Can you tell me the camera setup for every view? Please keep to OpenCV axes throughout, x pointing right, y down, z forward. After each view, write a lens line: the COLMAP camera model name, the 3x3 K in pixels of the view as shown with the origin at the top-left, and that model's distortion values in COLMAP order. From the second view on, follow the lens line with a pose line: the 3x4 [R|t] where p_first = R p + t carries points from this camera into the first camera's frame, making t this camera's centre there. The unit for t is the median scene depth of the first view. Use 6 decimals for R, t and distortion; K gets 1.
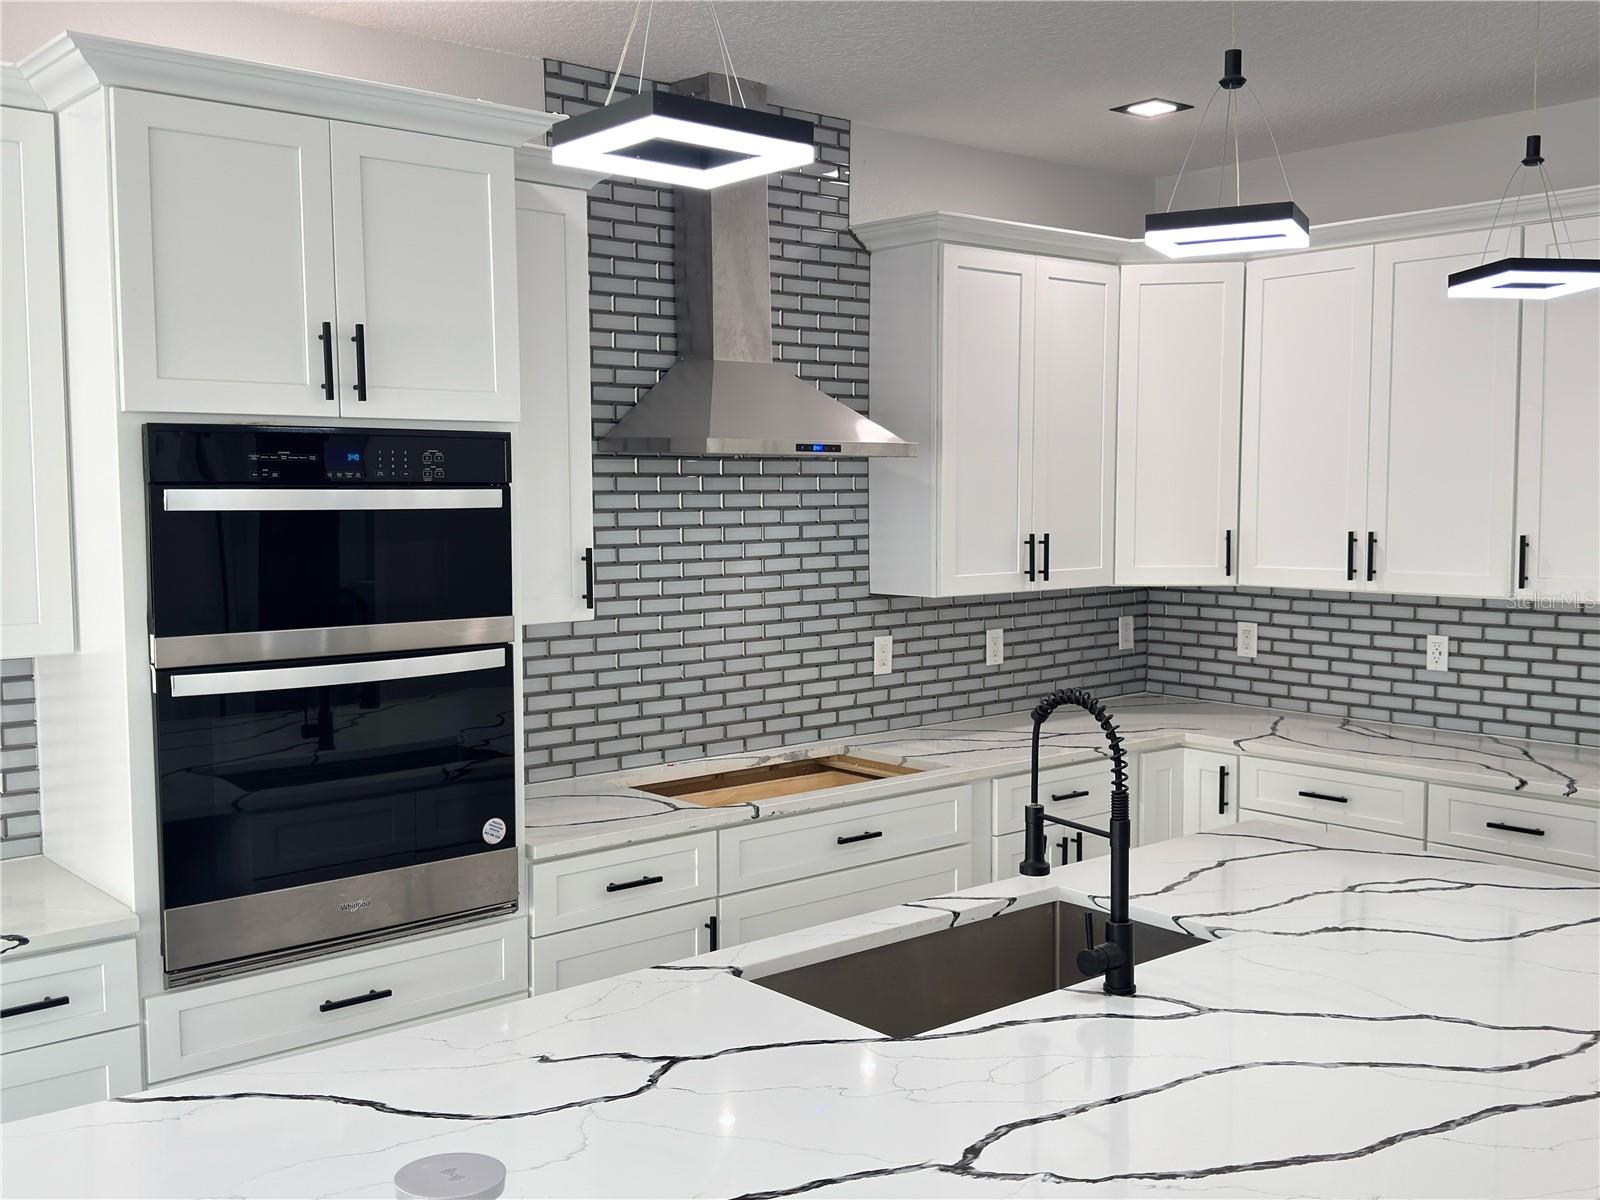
lens RADIAL K [[1617.1, 0, 796.2], [0, 1617.1, 603.9], [0, 0, 1]] dist [0.052562, 0.000000]
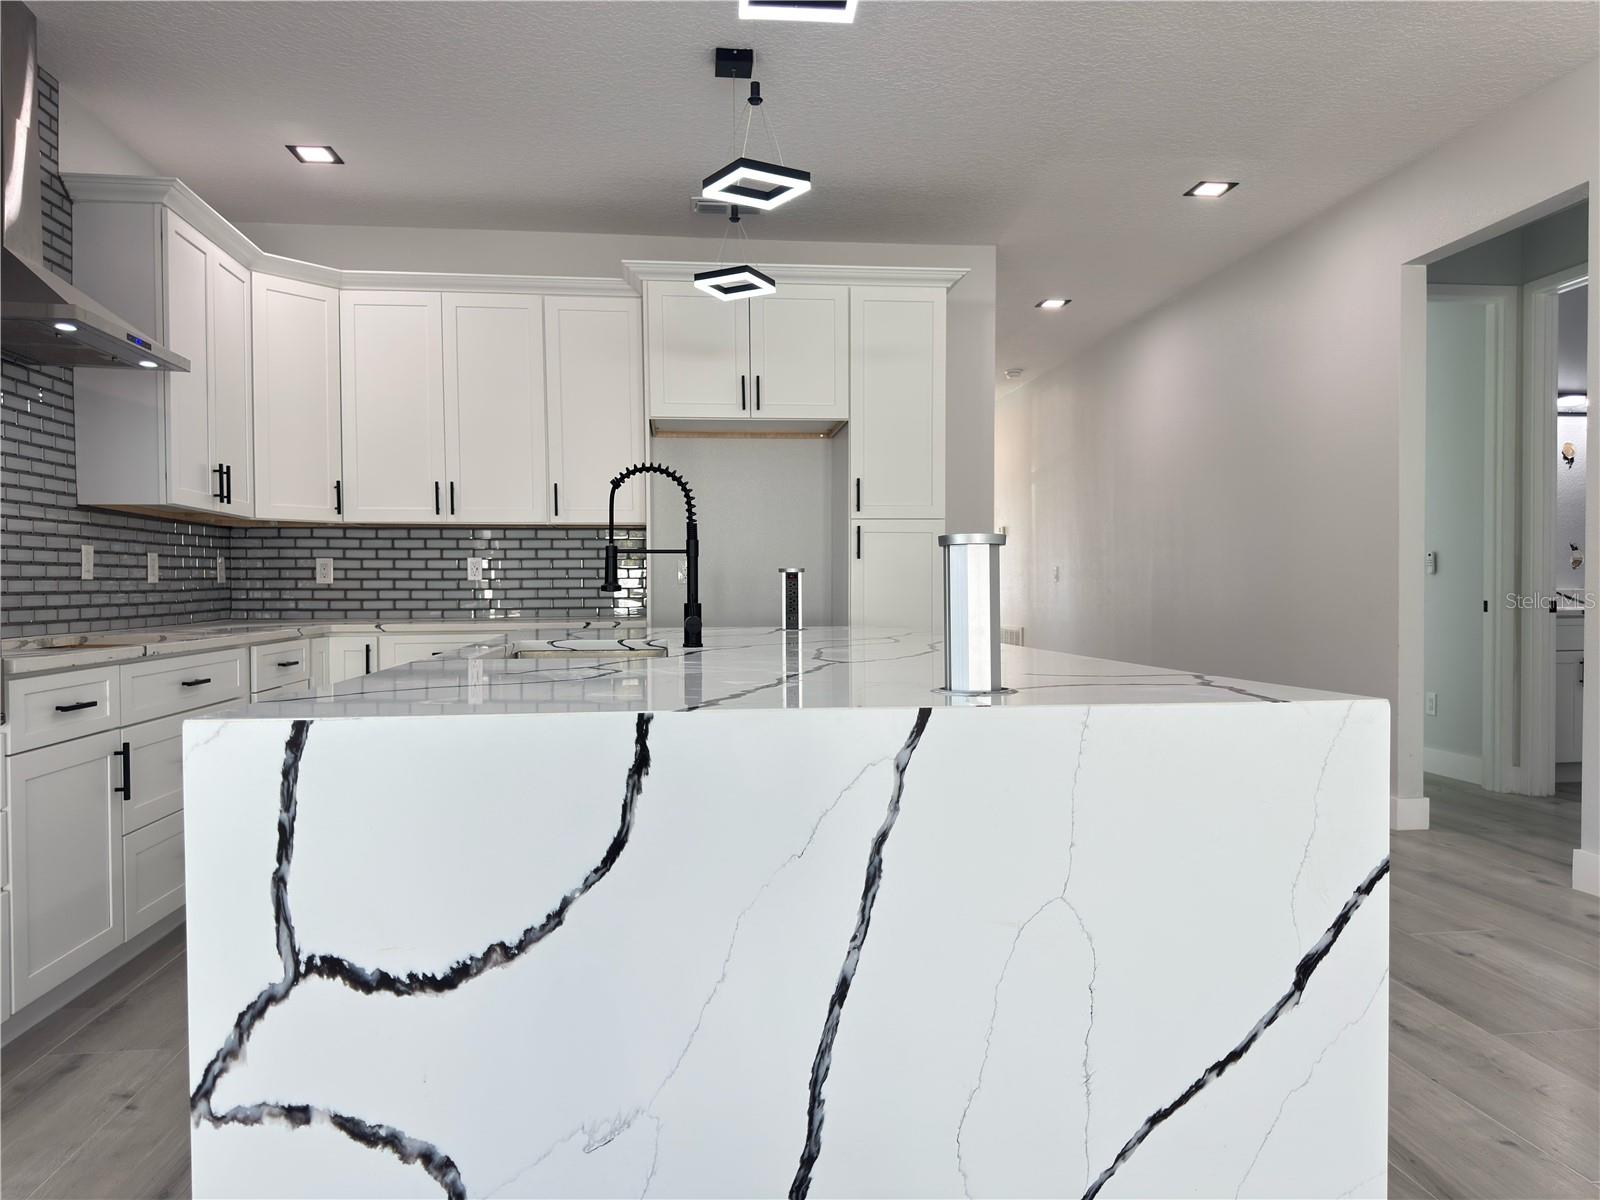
lens RADIAL K [[1143.6, 0, 817.1], [0, 1143.6, 598.0], [0, 0, 1]] dist [0.069346, -0.067390]
pose [[0.545480, -0.007896, 0.838087, -0.394768], [0.070013, 0.996890, -0.036176, 0.138555], [-0.835194, 0.078410, 0.544336, 0.165592]]
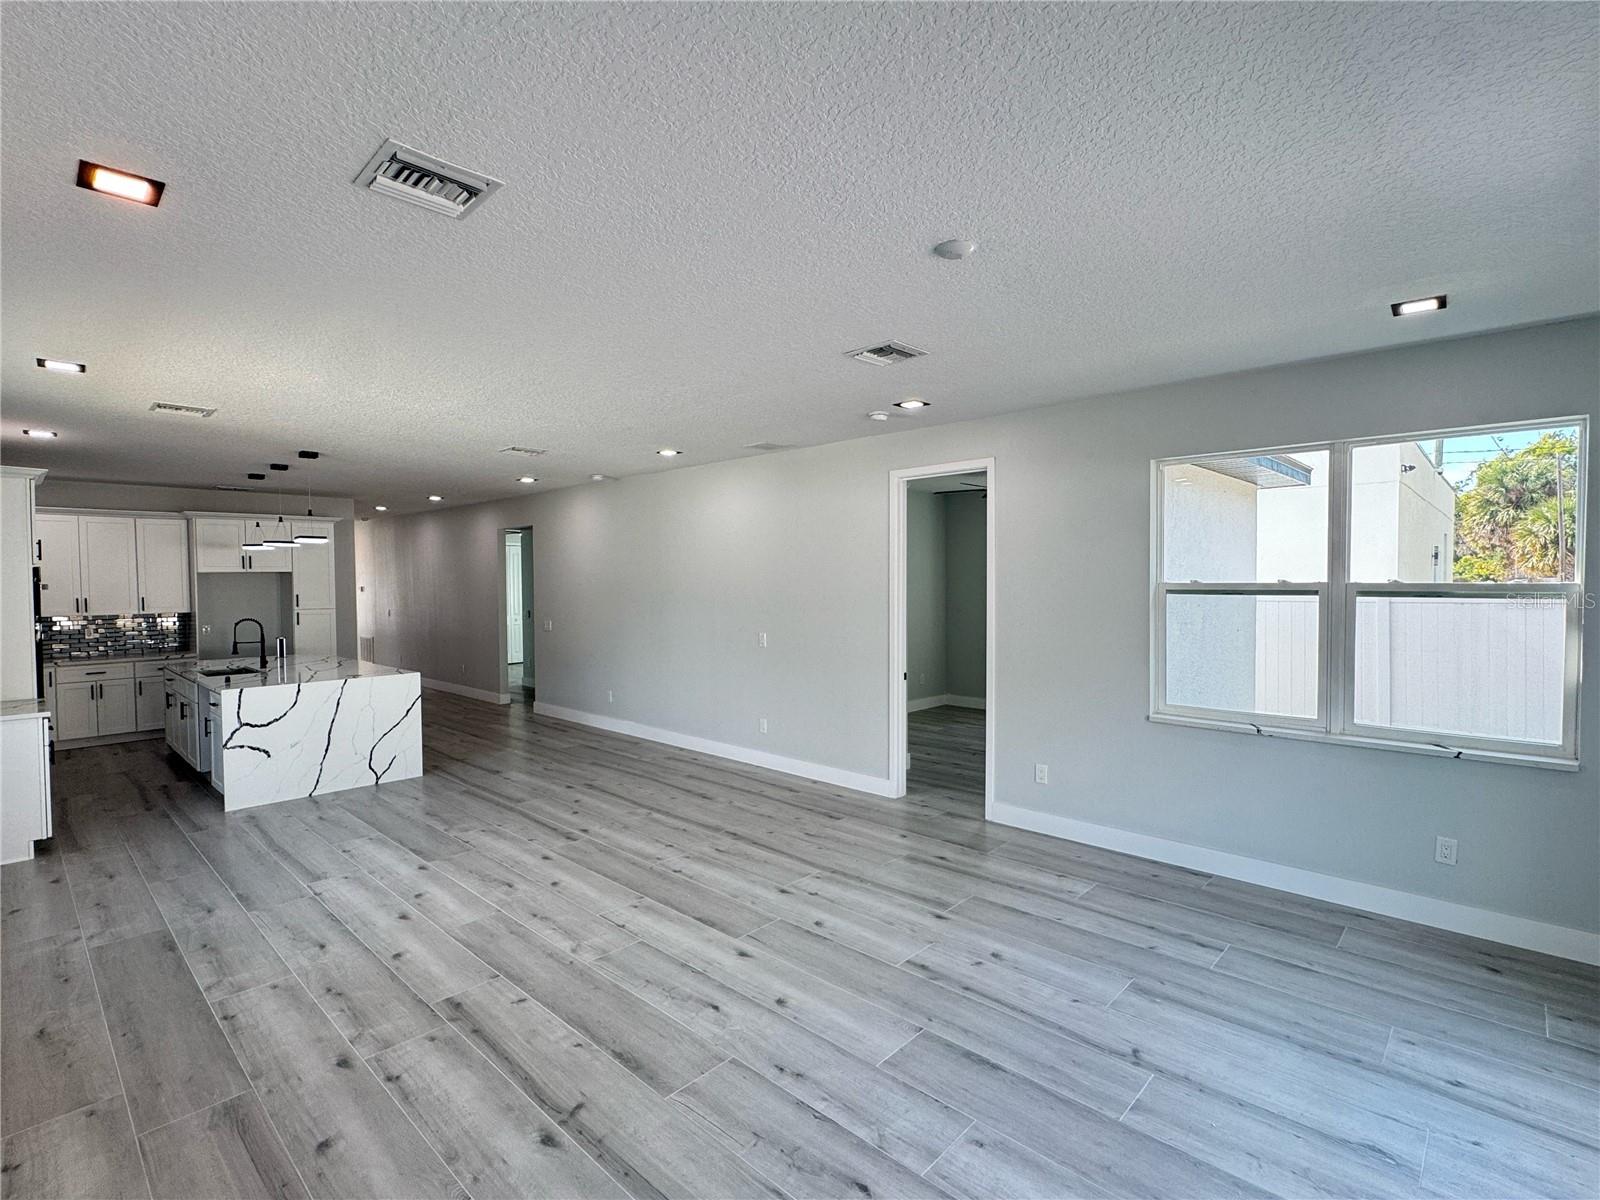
lens RADIAL K [[768.0, 0, 801.6], [0, 768.0, 597.0], [0, 0, 1]] dist [0.004361, 0.000978]
pose [[-0.102144, -0.021712, 0.994533, -1.598827], [0.087067, 0.995730, 0.030680, 0.038570], [-0.990952, 0.089724, -0.099817, -0.384811]]
